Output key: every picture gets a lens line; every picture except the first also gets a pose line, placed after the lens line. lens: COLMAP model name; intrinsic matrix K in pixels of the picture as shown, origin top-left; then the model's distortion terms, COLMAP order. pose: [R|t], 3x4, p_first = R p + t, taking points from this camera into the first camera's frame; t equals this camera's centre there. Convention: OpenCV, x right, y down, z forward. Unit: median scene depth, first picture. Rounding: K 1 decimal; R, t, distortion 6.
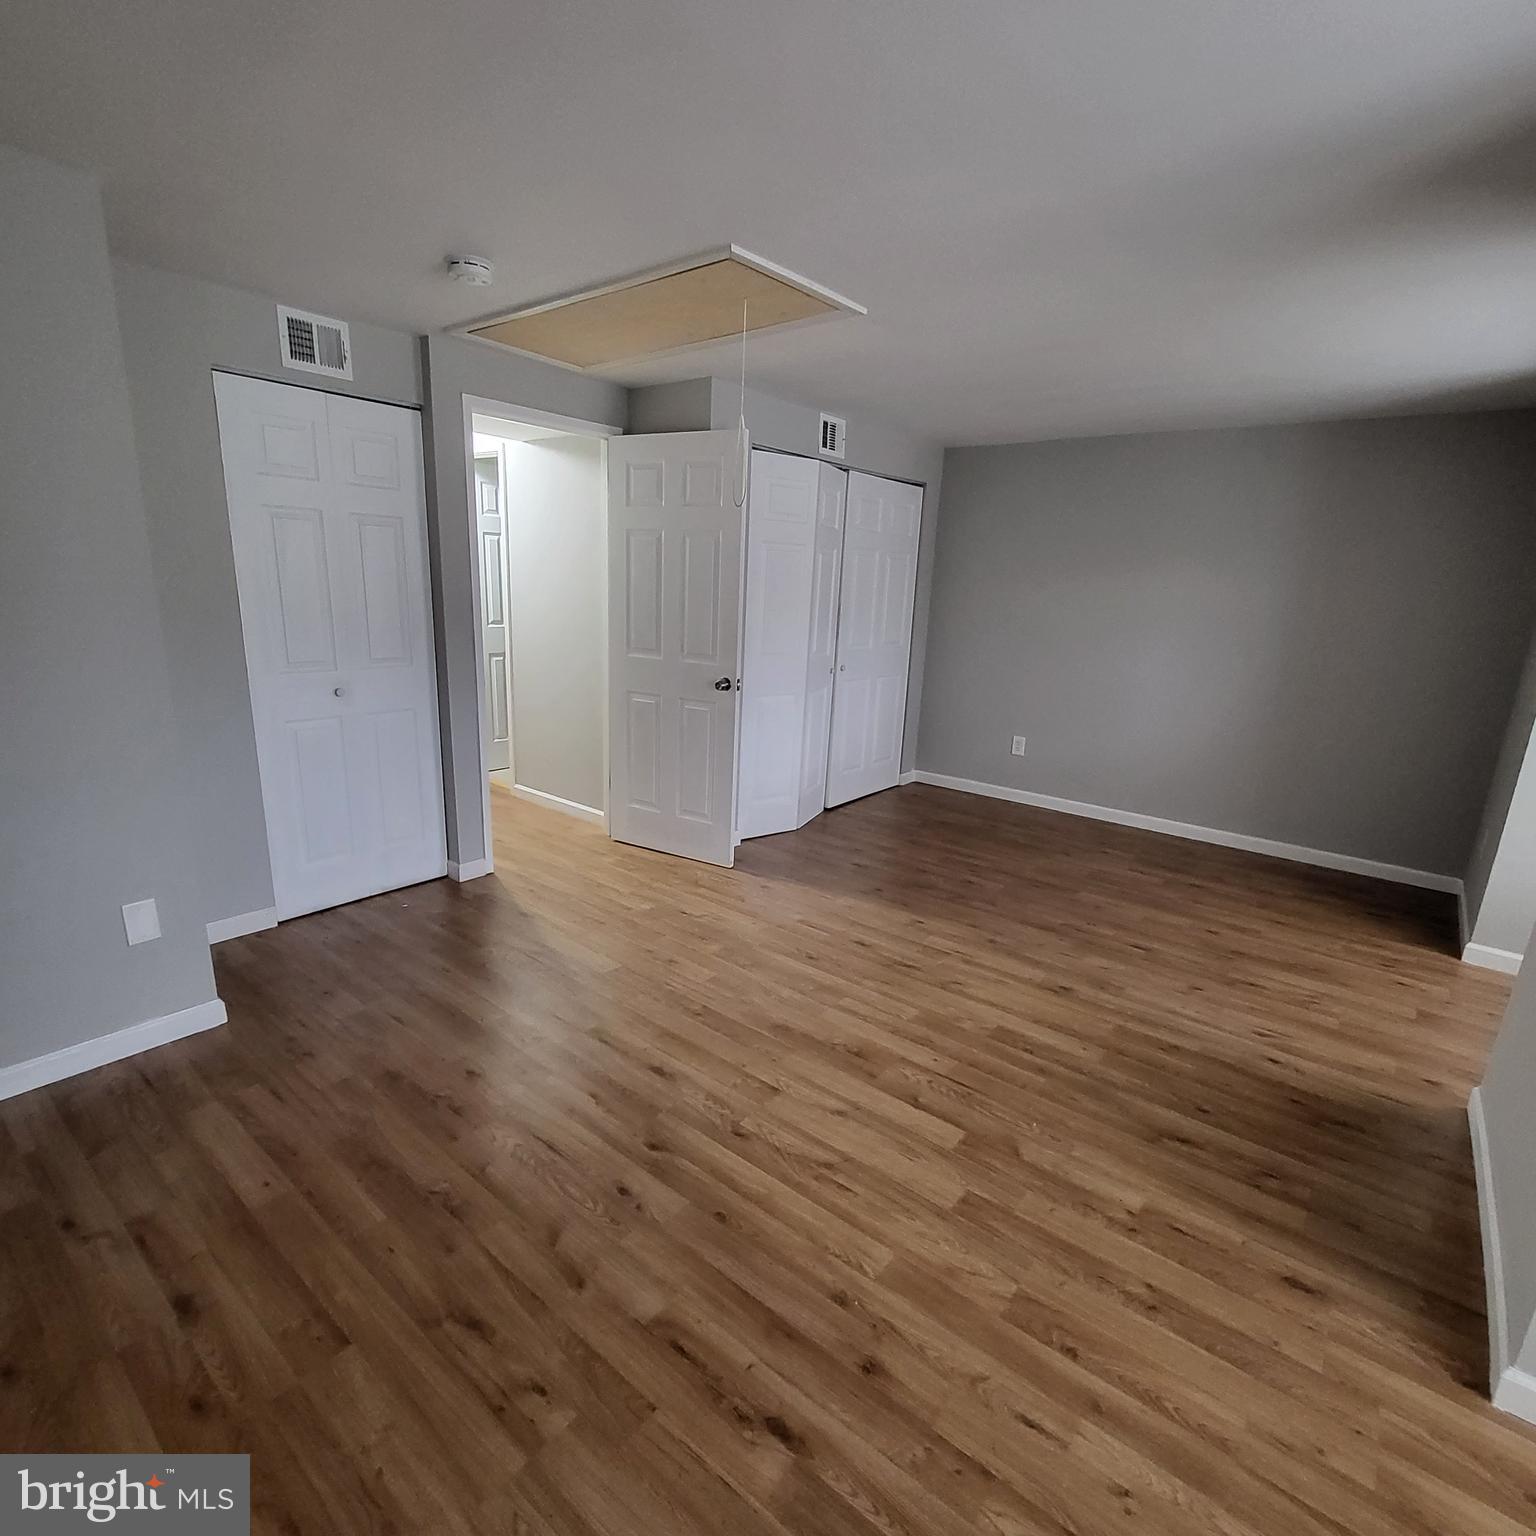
lens RADIAL K [[807.8, 0, 758.1], [0, 807.8, 788.5], [0, 0, 1]] dist [0.009458, -0.001547]
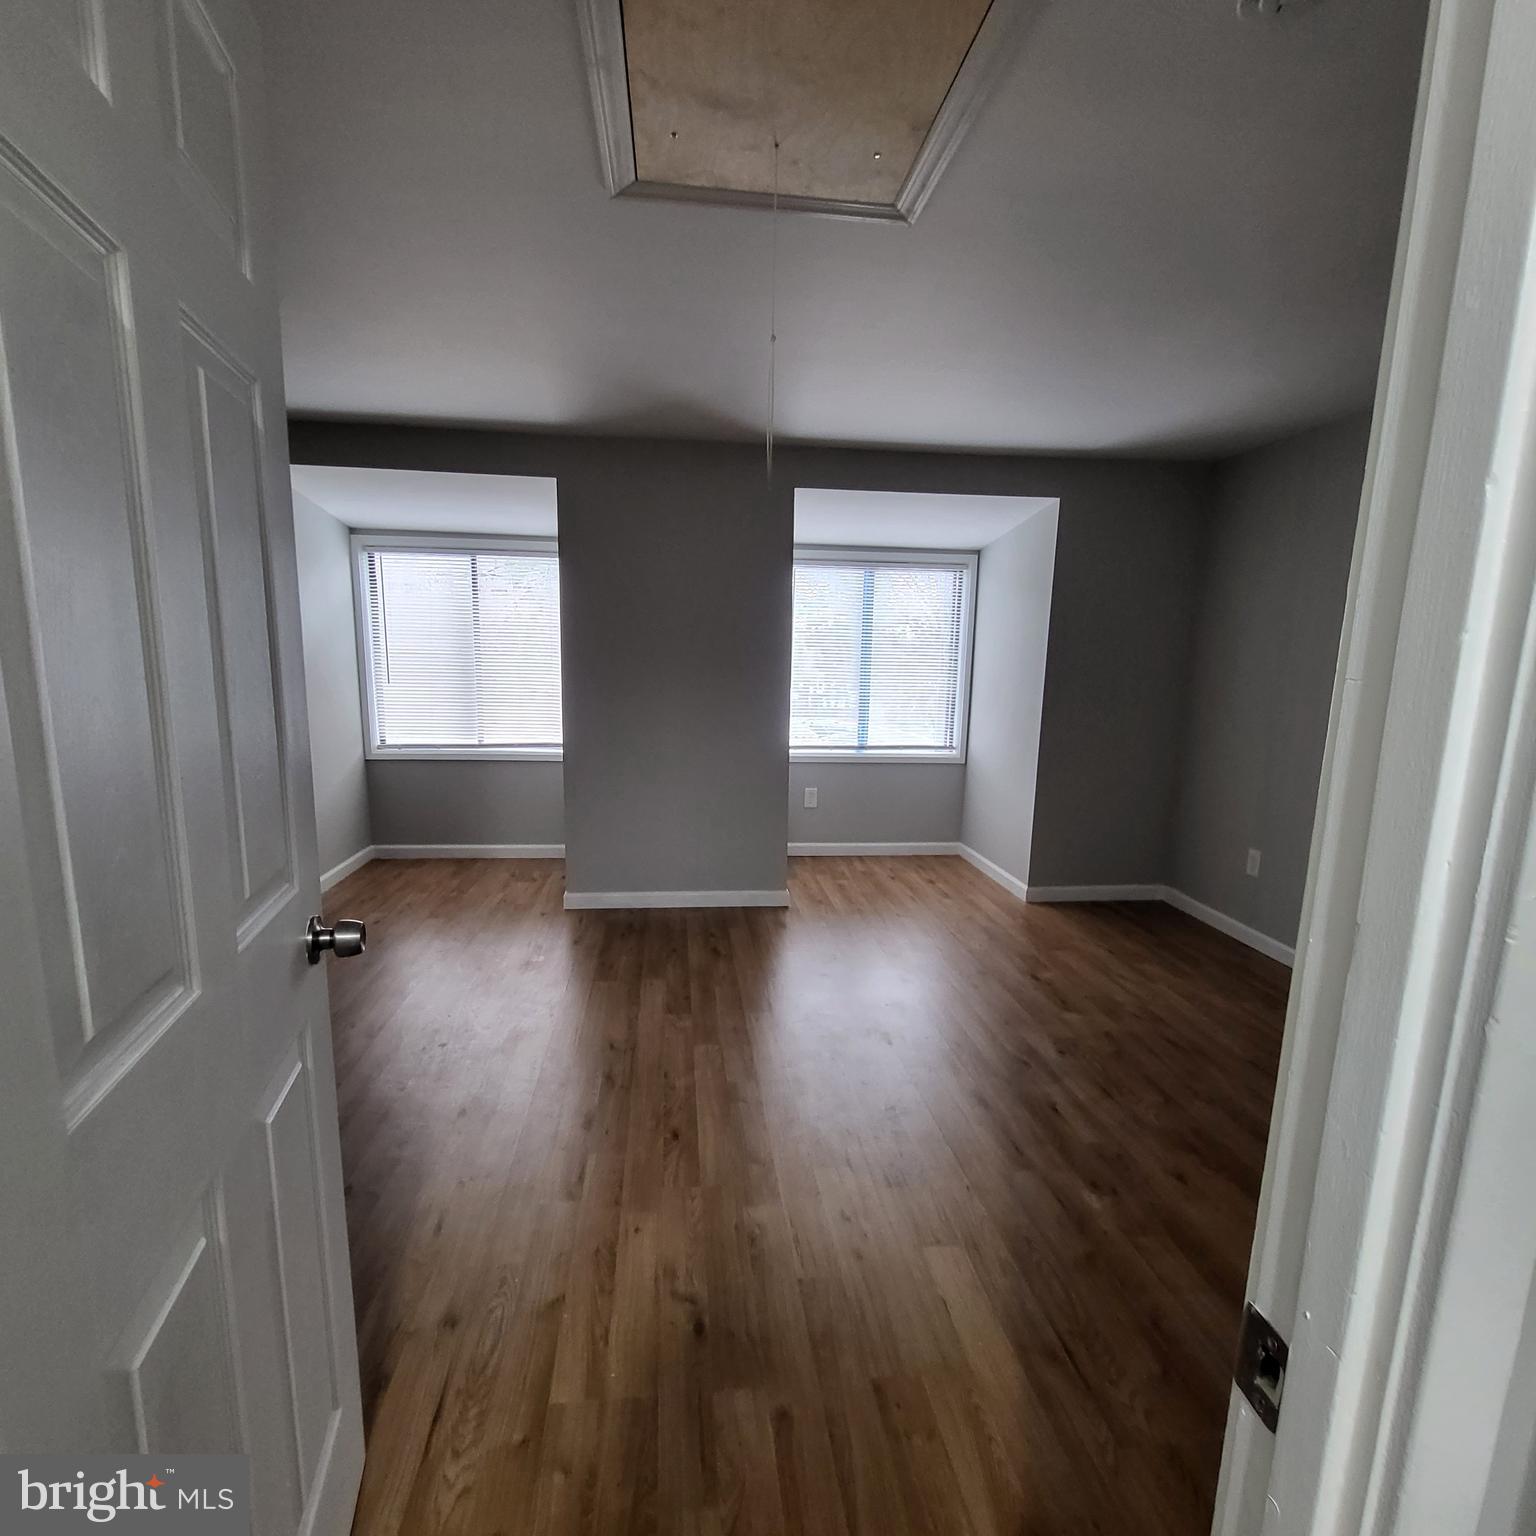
lens RADIAL K [[807.8, 0, 758.1], [0, 807.8, 788.5], [0, 0, 1]] dist [0.009458, -0.001547]
pose [[-0.707881, -0.179701, 0.683090, -0.499250], [0.128478, 0.918203, 0.374694, -0.392170], [-0.694549, 0.353001, -0.626891, 1.551689]]
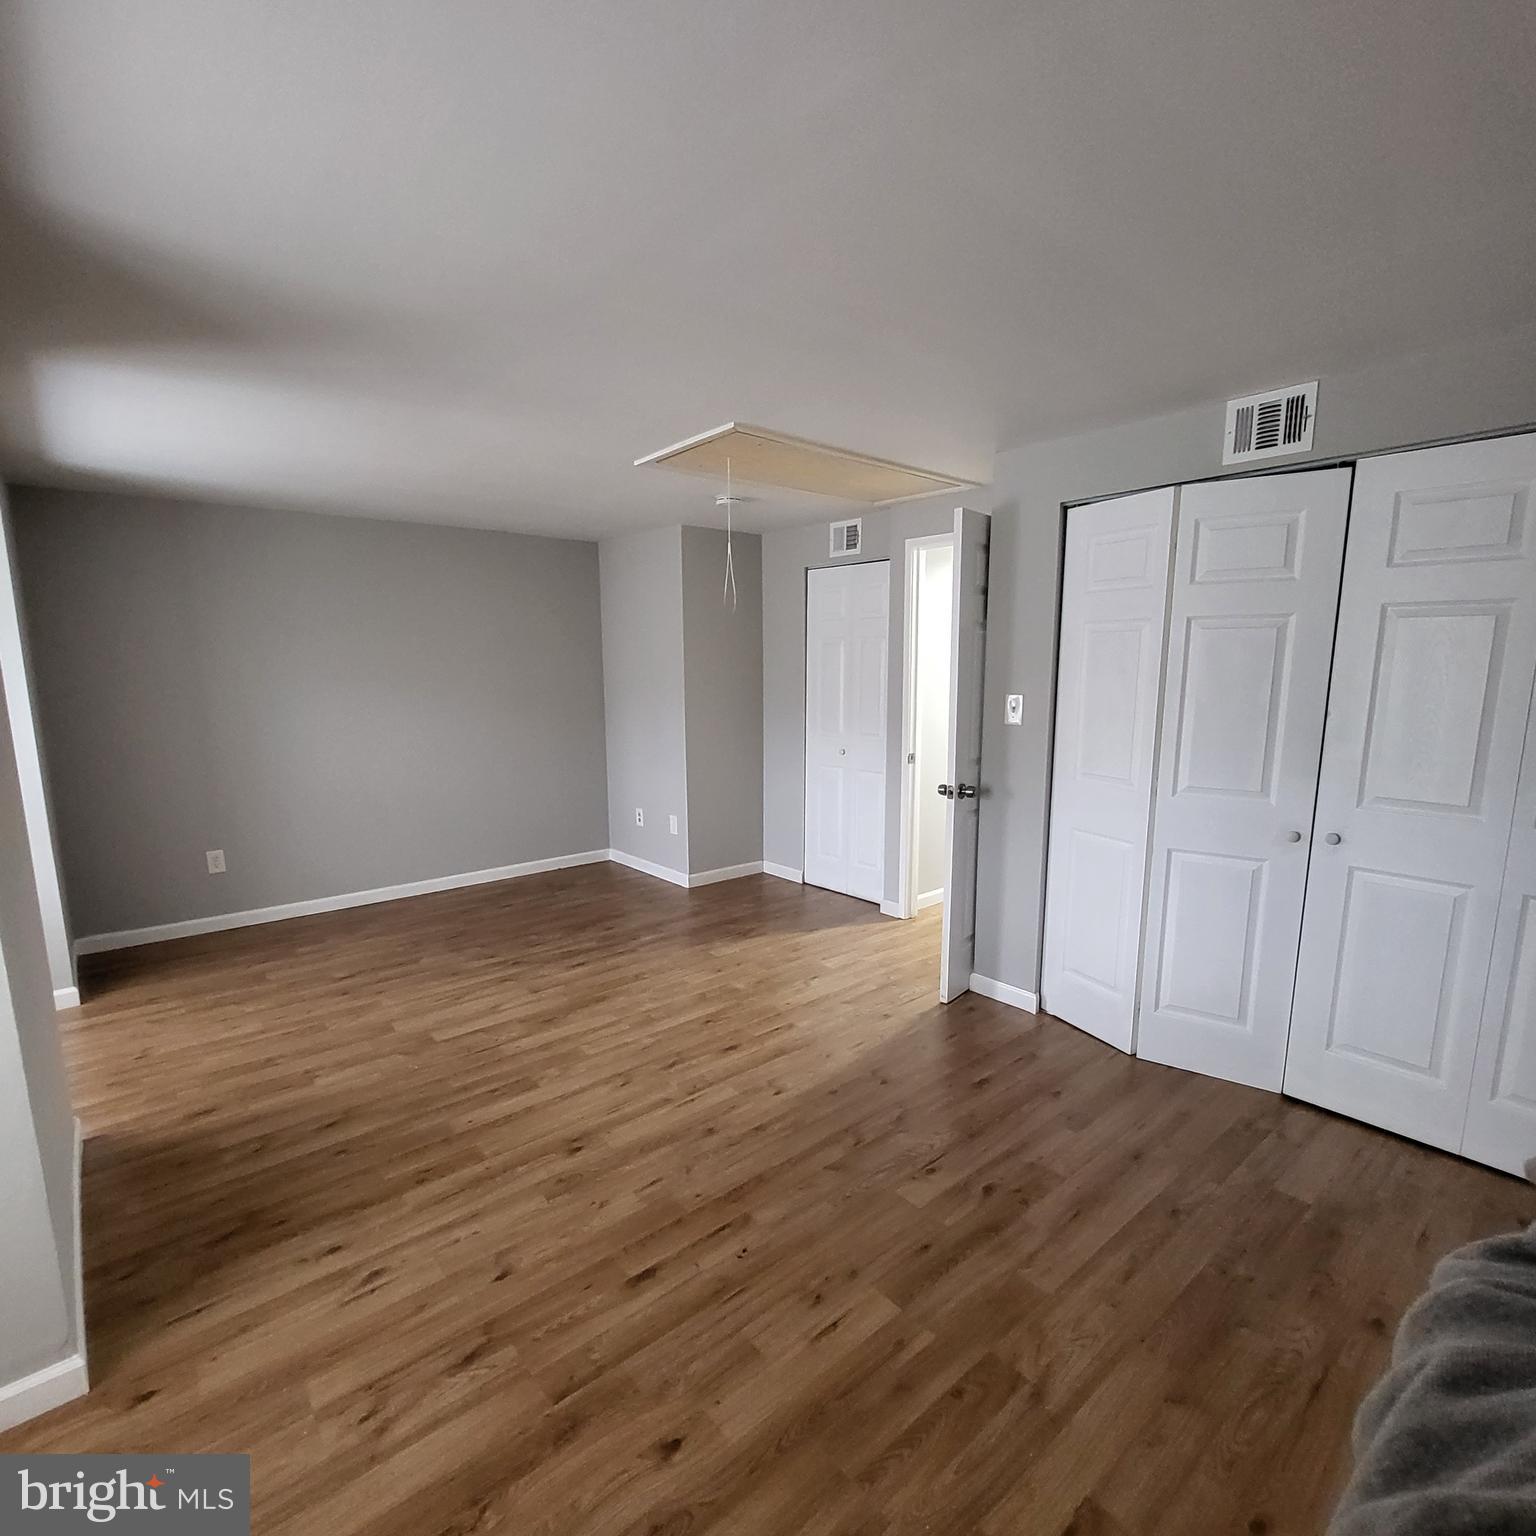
lens RADIAL K [[807.8, 0, 758.1], [0, 807.8, 788.5], [0, 0, 1]] dist [0.009458, -0.001547]
pose [[-0.190772, 0.112949, -0.975115, 1.263237], [-0.252671, 0.954237, 0.159963, -0.320851], [0.948559, 0.276900, -0.153503, 1.374544]]
